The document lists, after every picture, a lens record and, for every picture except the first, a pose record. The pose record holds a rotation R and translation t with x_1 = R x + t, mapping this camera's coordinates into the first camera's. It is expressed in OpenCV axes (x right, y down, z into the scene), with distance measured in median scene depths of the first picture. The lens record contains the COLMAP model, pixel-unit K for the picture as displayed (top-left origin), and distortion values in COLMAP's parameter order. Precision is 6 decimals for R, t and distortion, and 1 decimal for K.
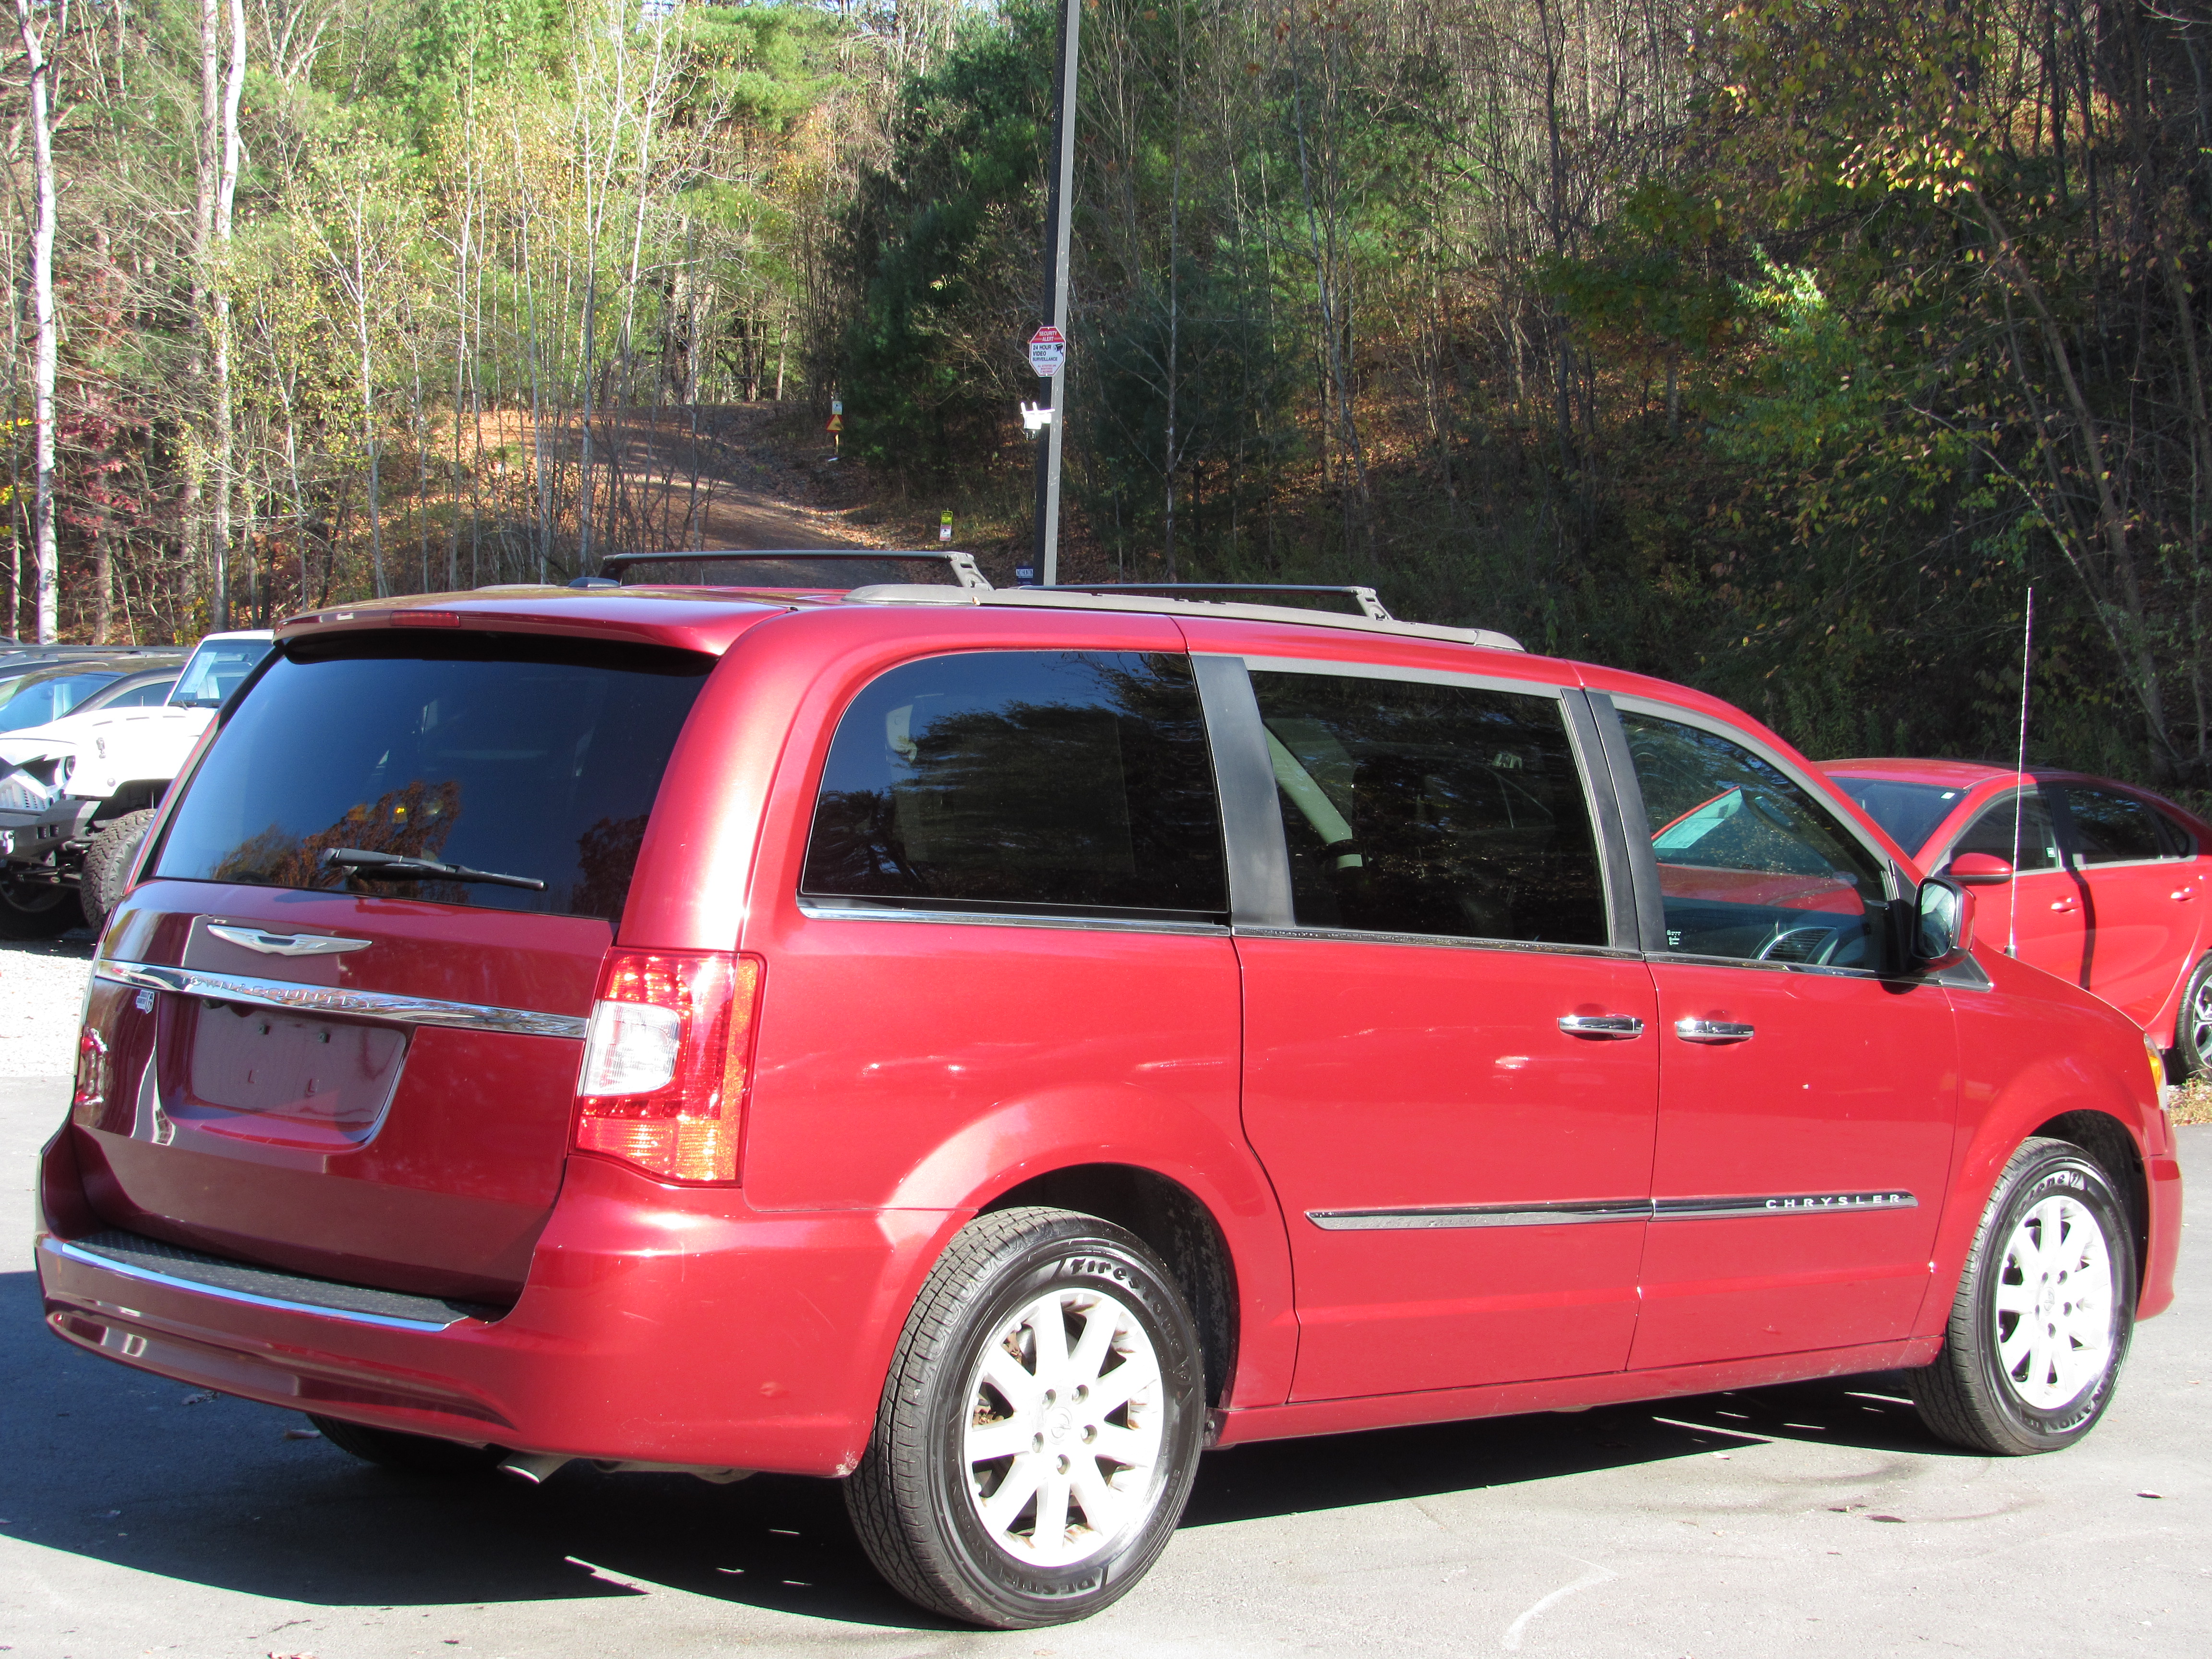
lens RADIAL K [[4247.4, 0, 1106.0], [0, 4247.4, 829.5], [0, 0, 1]] dist [-0.164118, 0.240028]
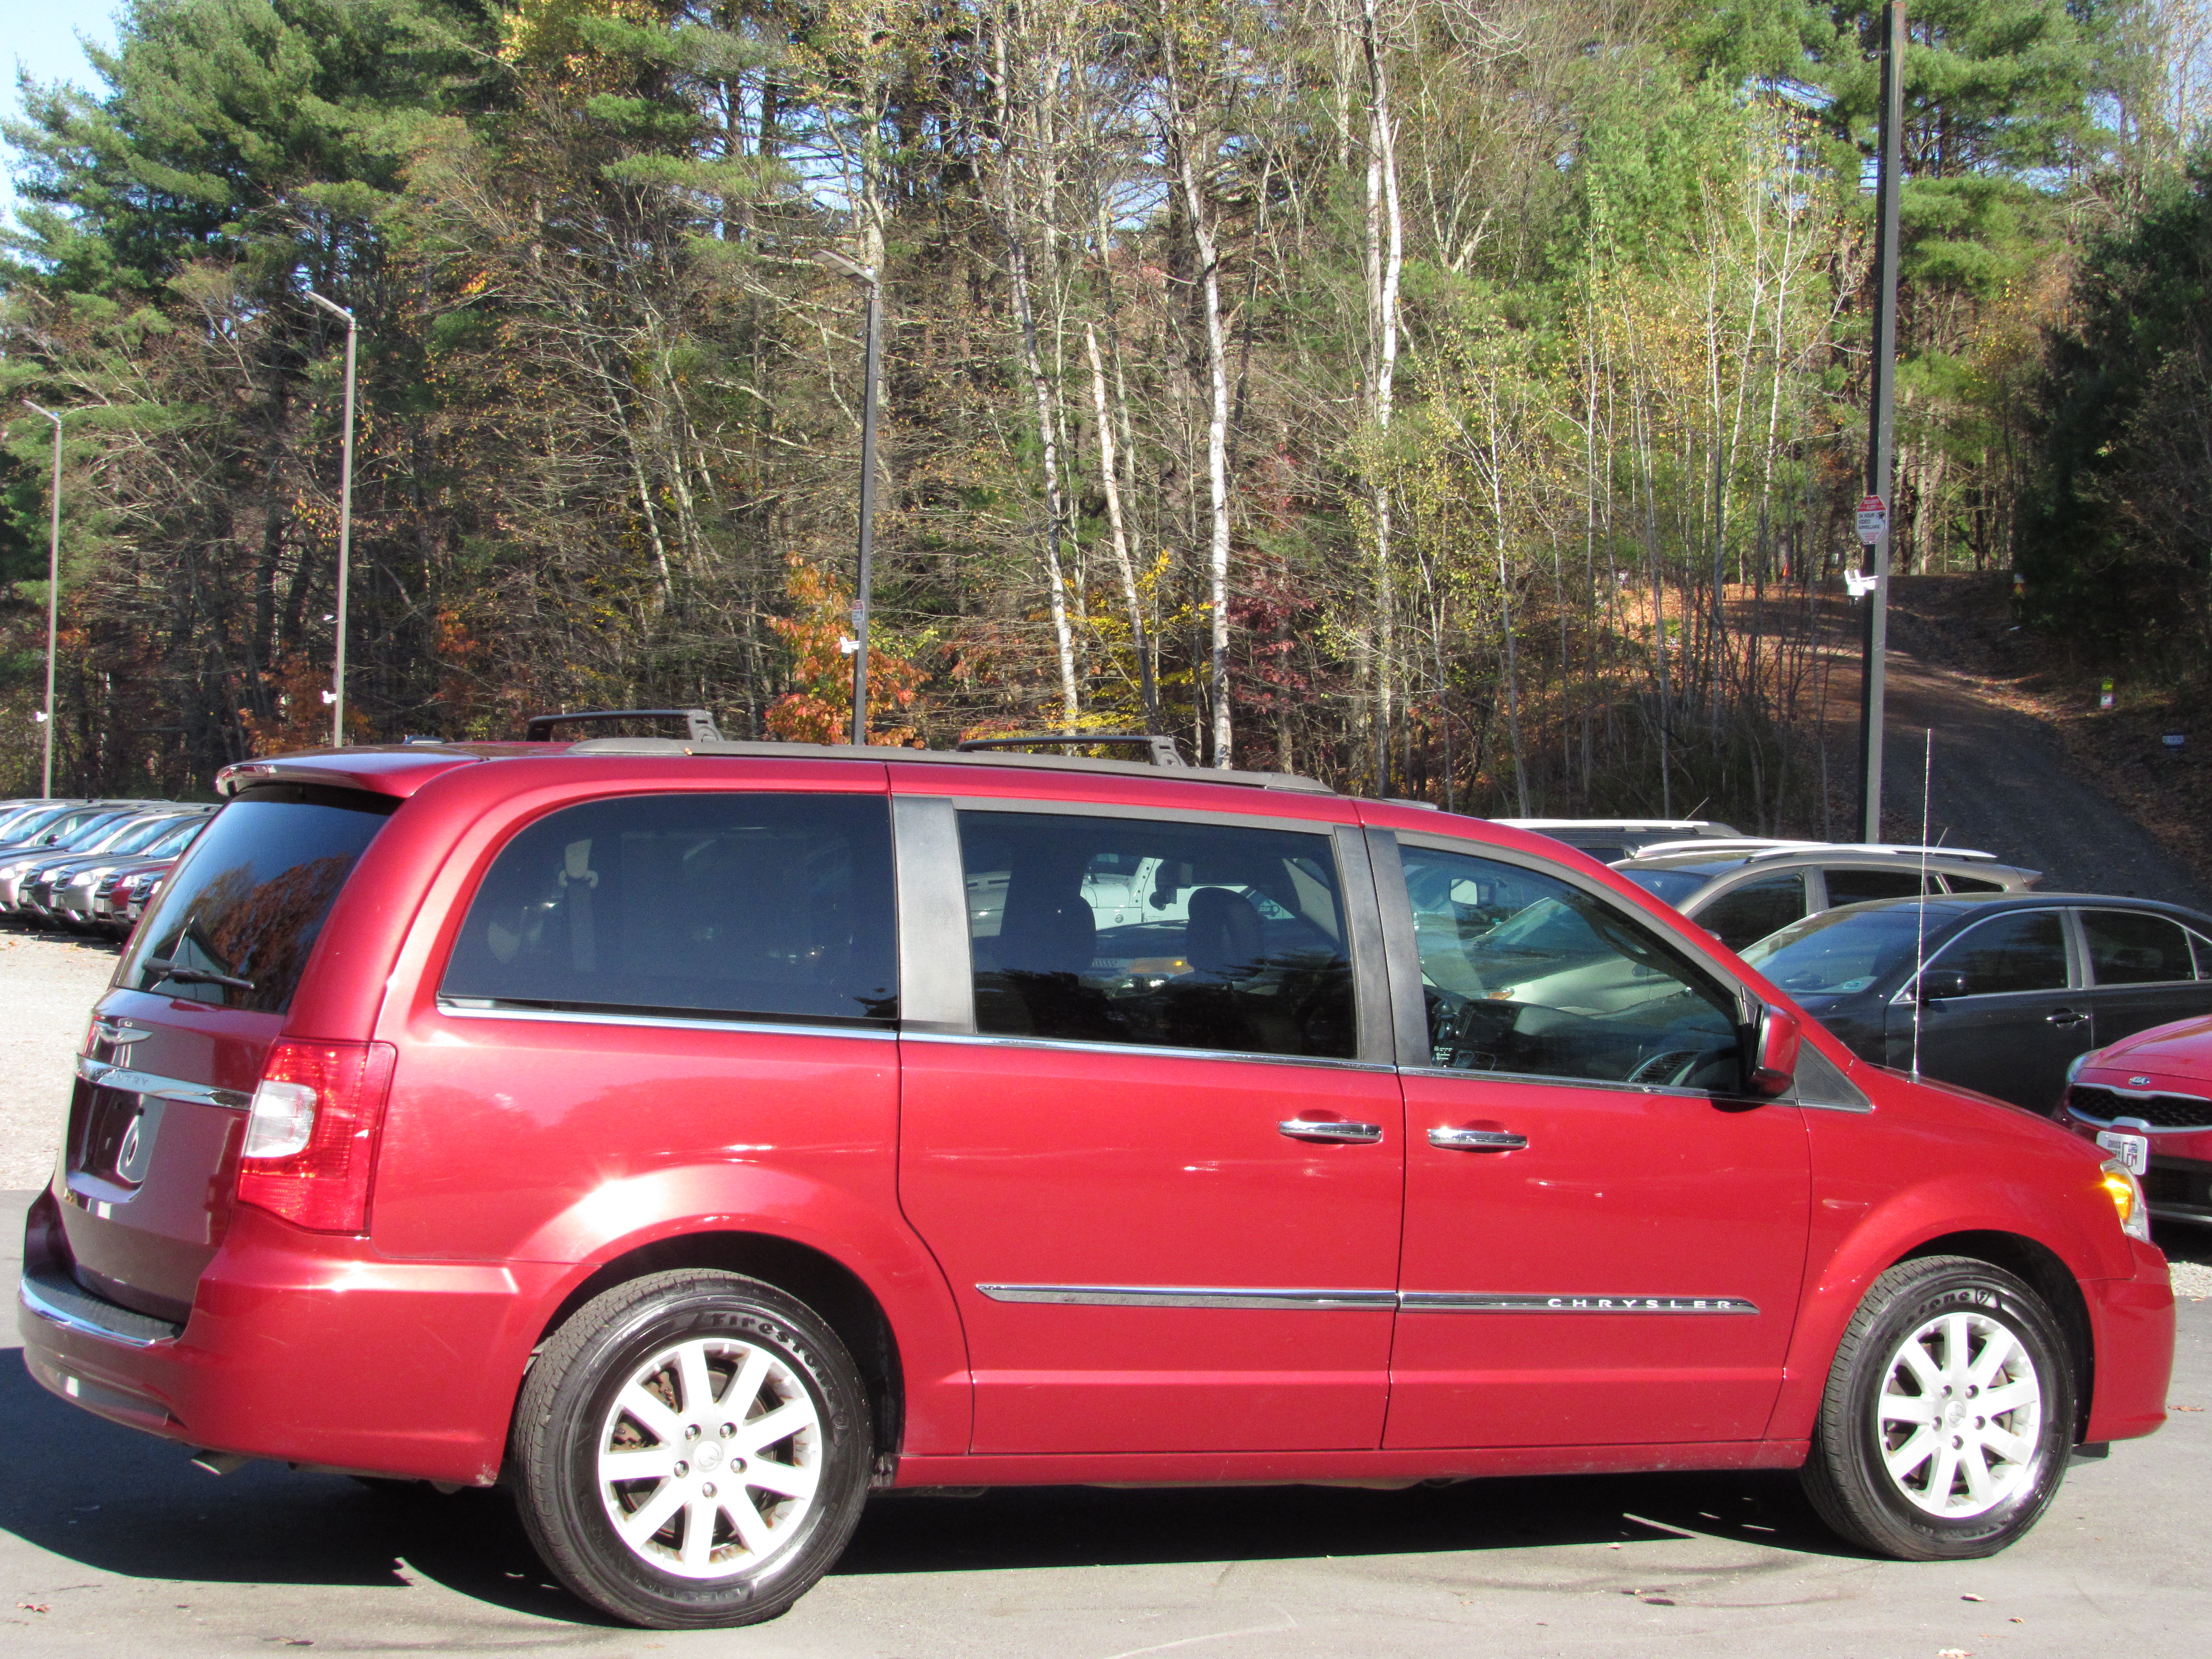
lens RADIAL K [[4247.4, 0, 1106.0], [0, 4247.4, 829.5], [0, 0, 1]] dist [-0.164118, 0.240028]
pose [[0.950018, -0.006019, -0.312137, 0.390668], [-0.006825, 0.999175, -0.040040, 0.012225], [0.312120, 0.040169, 0.949193, -0.064876]]
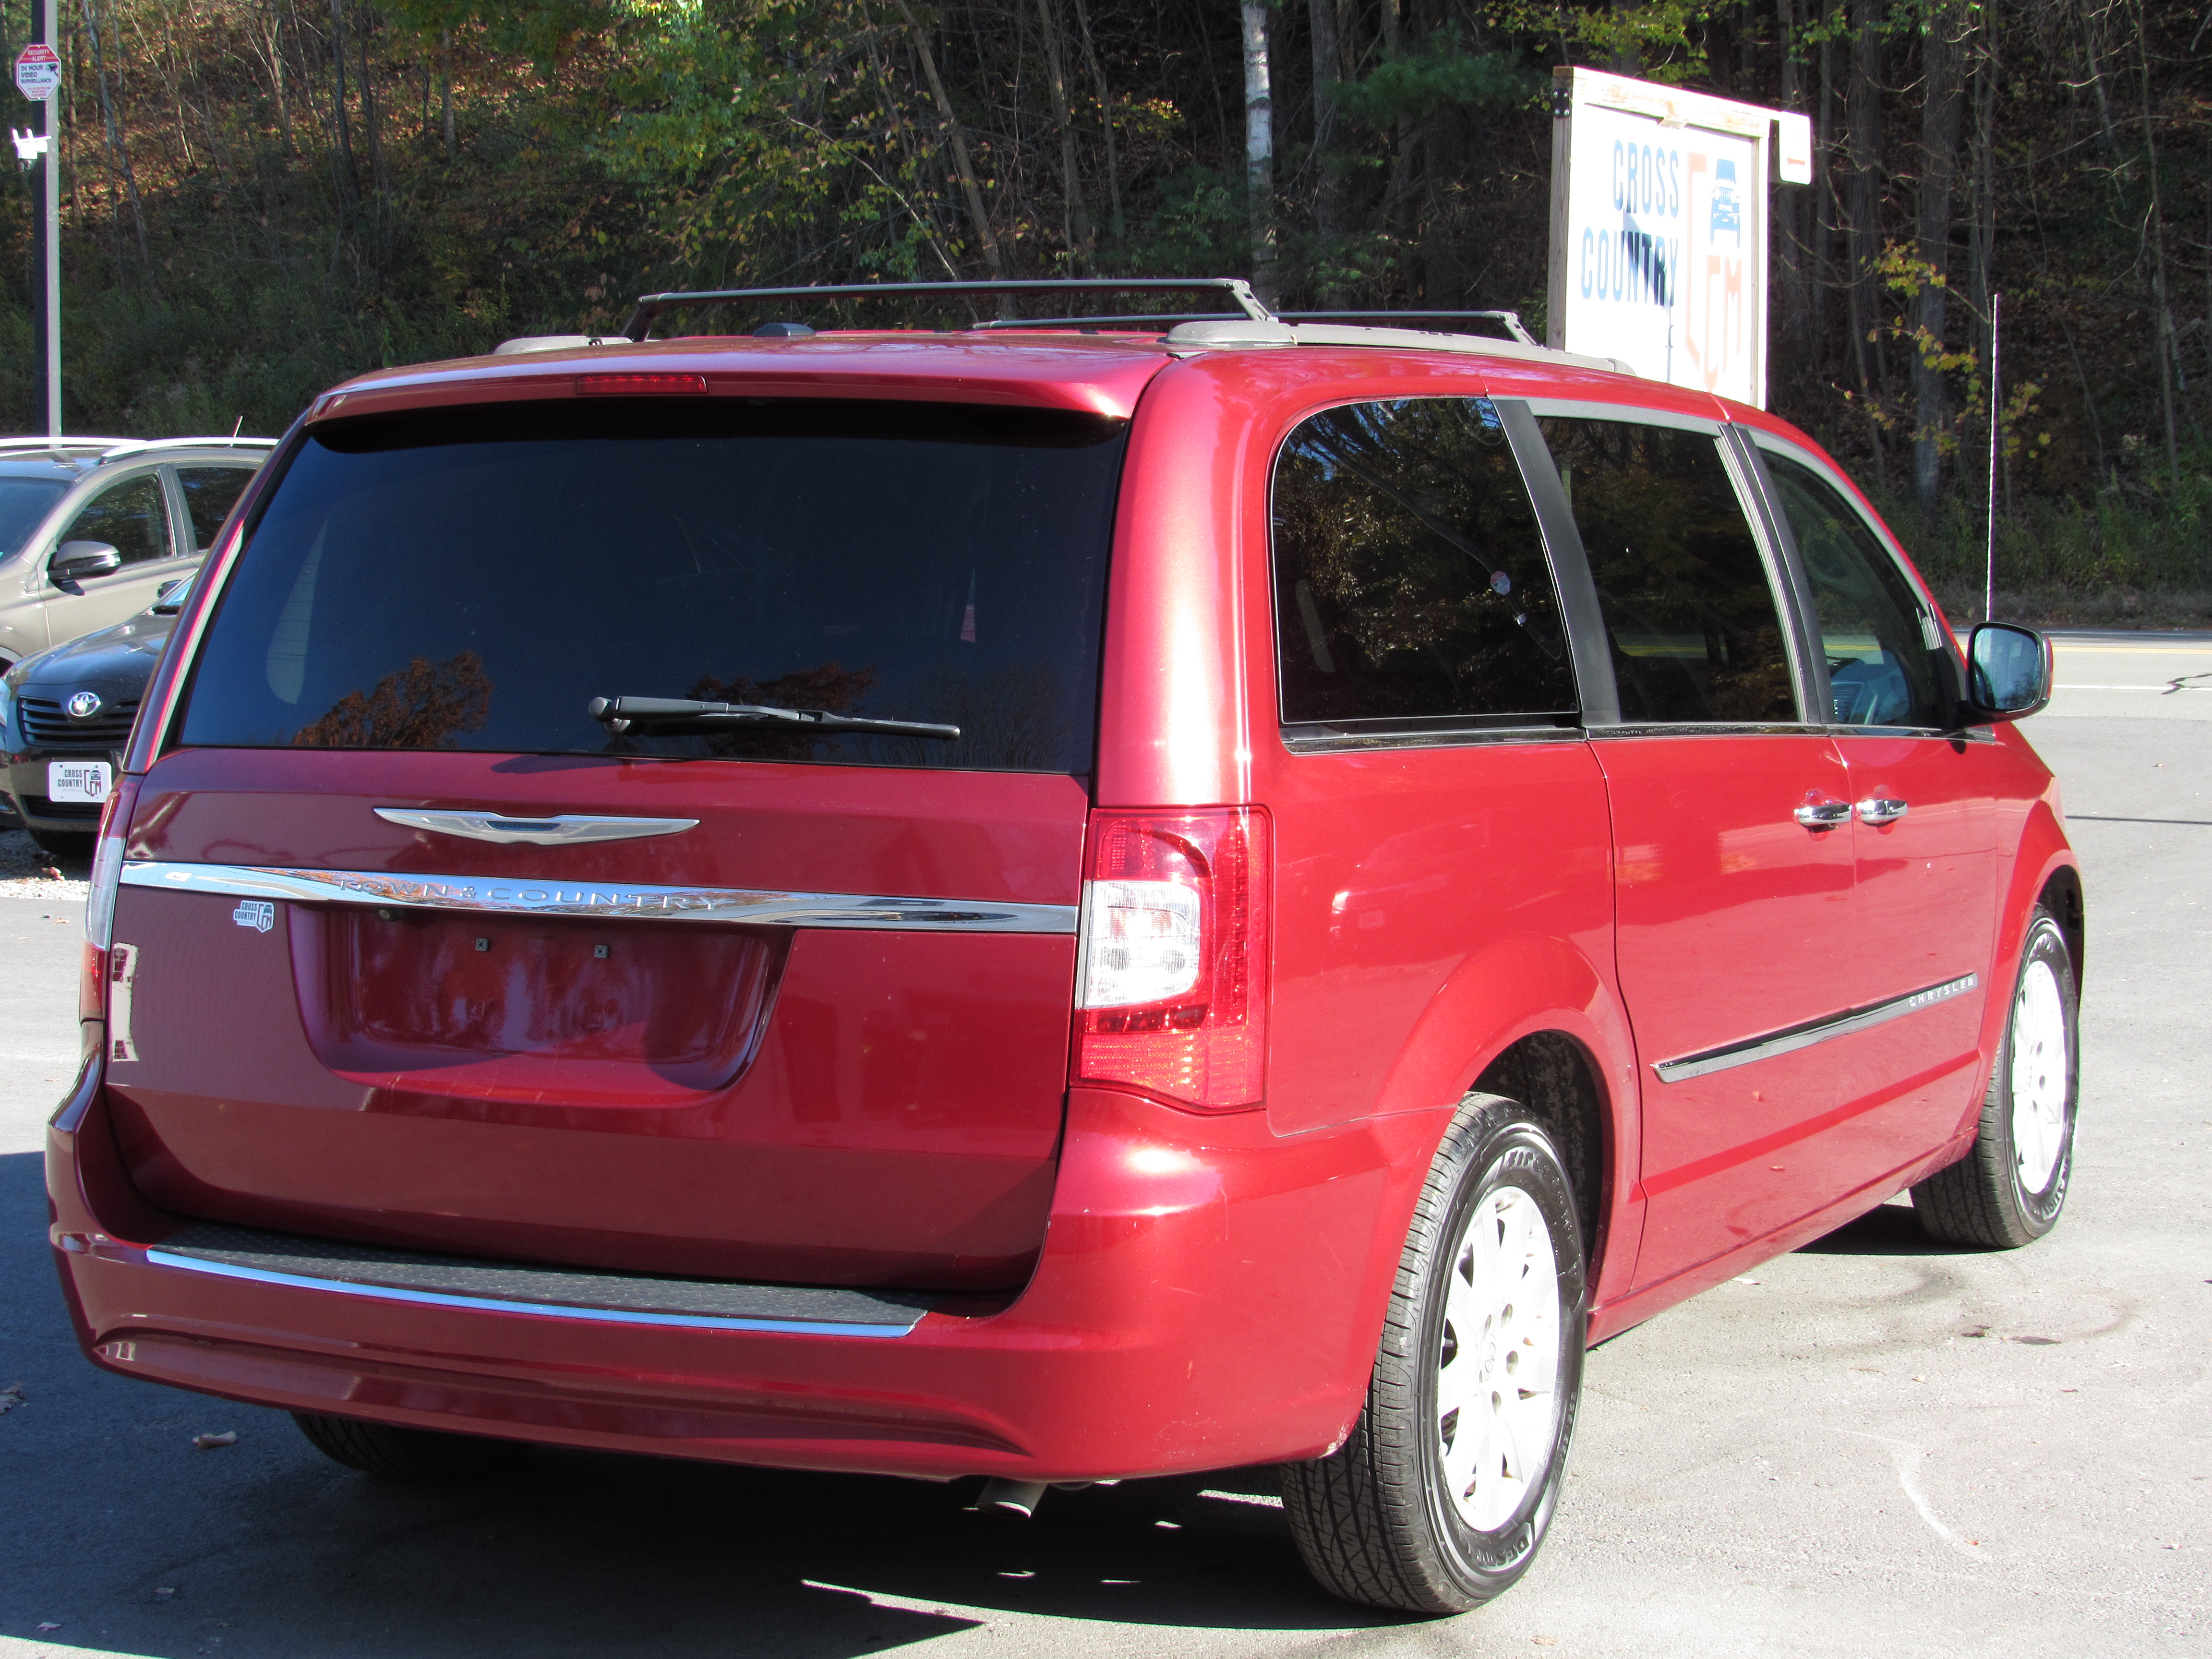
lens RADIAL K [[4247.4, 0, 1106.0], [0, 4247.4, 829.5], [0, 0, 1]] dist [-0.164118, 0.240028]
pose [[0.945792, -0.065505, 0.318098, -0.284383], [0.044731, 0.996388, 0.072187, -0.018699], [-0.321678, -0.054046, 0.945305, 0.223953]]
